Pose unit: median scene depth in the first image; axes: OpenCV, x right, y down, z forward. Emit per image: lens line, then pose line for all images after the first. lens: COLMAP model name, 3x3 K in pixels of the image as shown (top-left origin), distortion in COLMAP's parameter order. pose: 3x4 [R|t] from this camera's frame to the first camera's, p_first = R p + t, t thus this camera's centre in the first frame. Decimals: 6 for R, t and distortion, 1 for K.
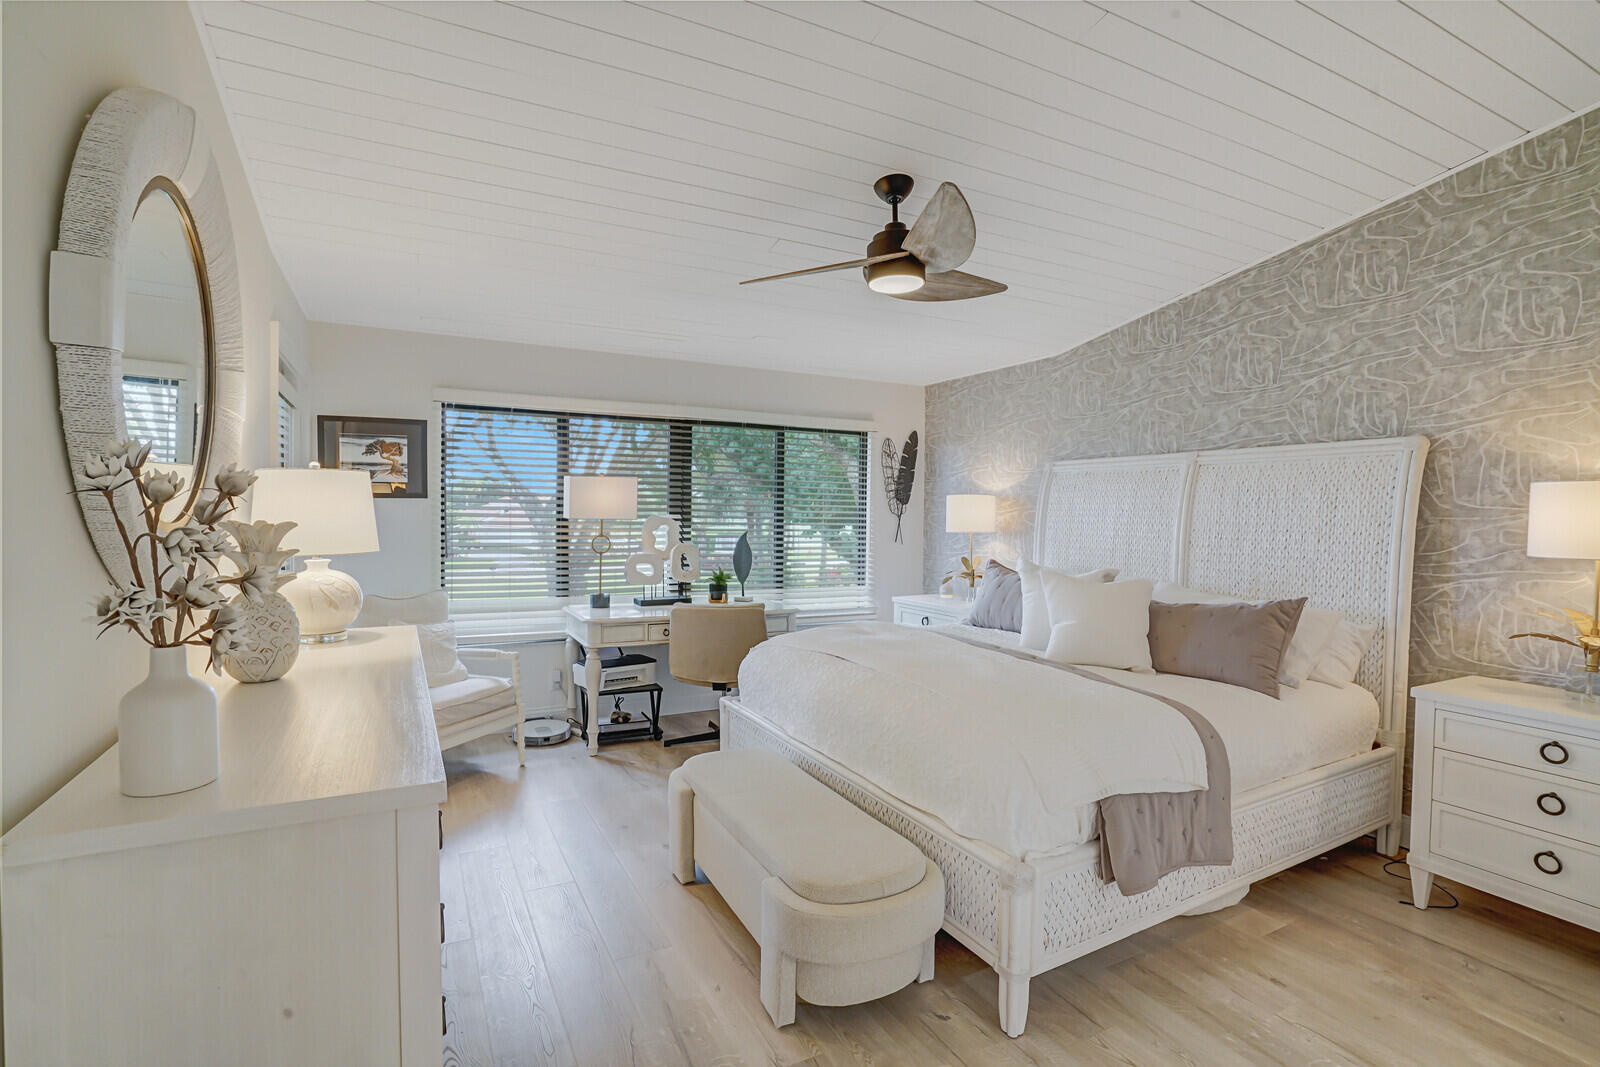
lens RADIAL K [[749.3, 0, 791.4], [0, 749.3, 537.8], [0, 0, 1]] dist [-0.059222, 0.023165]
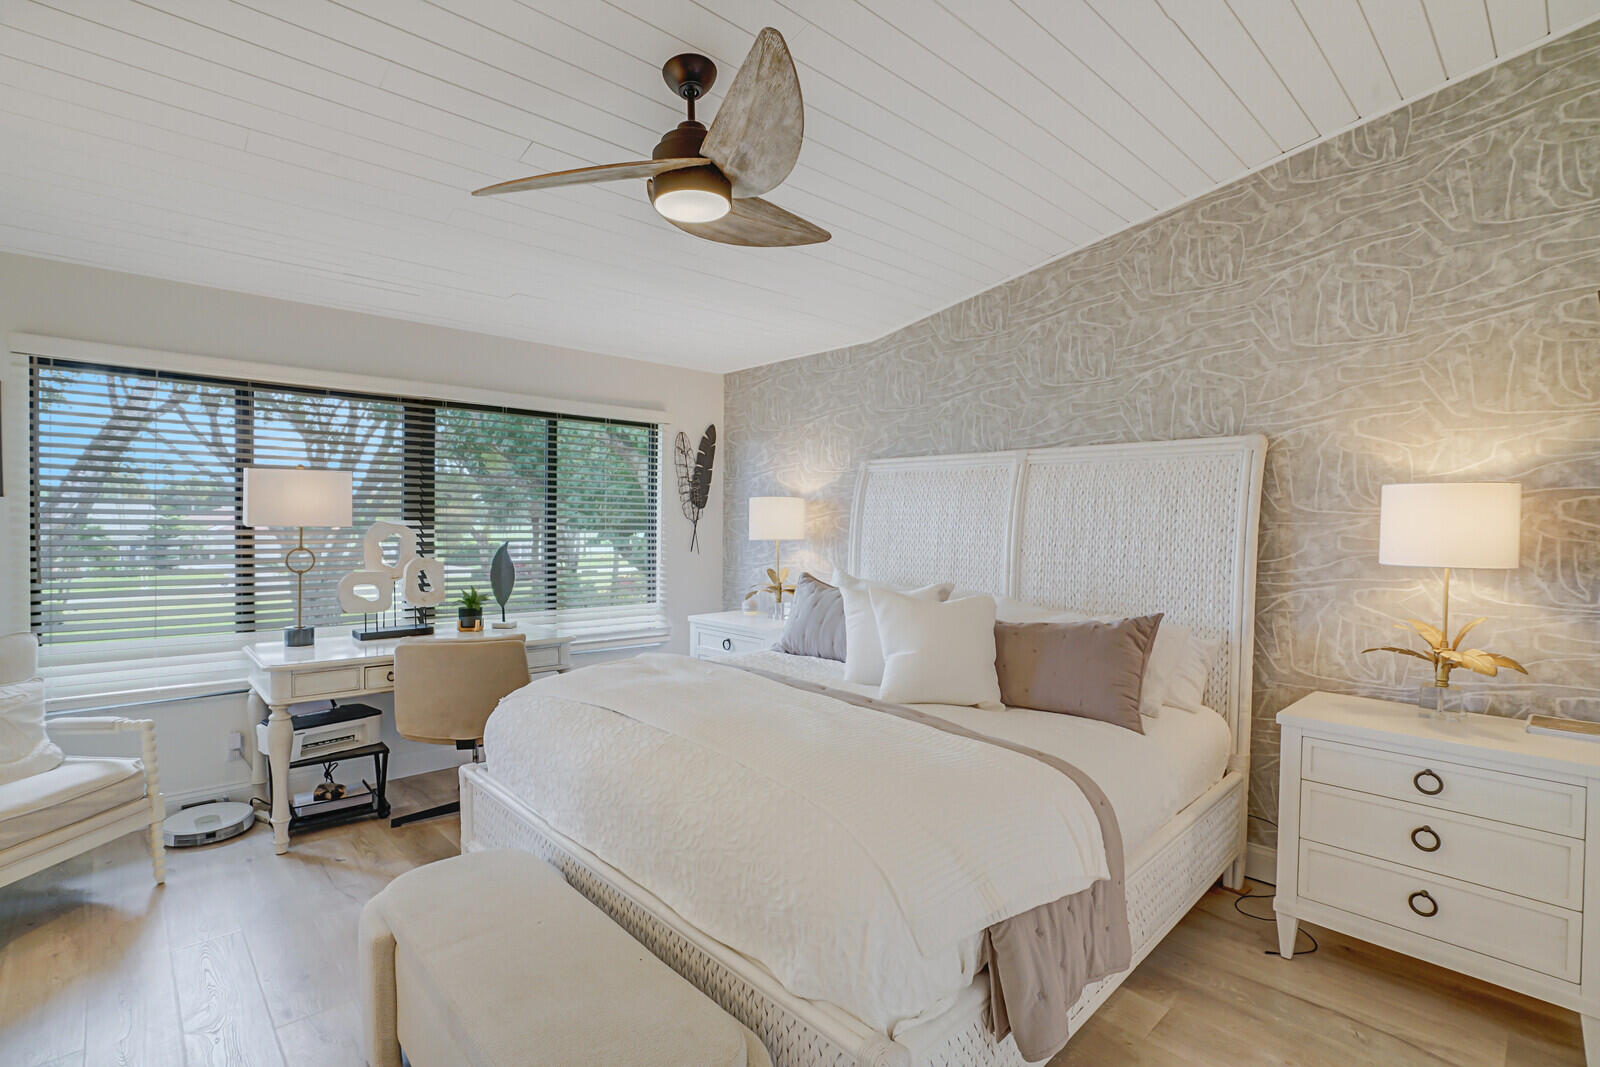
lens RADIAL K [[749.3, 0, 791.4], [0, 749.3, 537.8], [0, 0, 1]] dist [-0.059222, 0.023165]
pose [[0.963197, -0.007259, 0.268700, 0.028732], [0.009116, 0.999942, -0.005666, -0.007047], [-0.268643, 0.007907, 0.963207, 0.214118]]
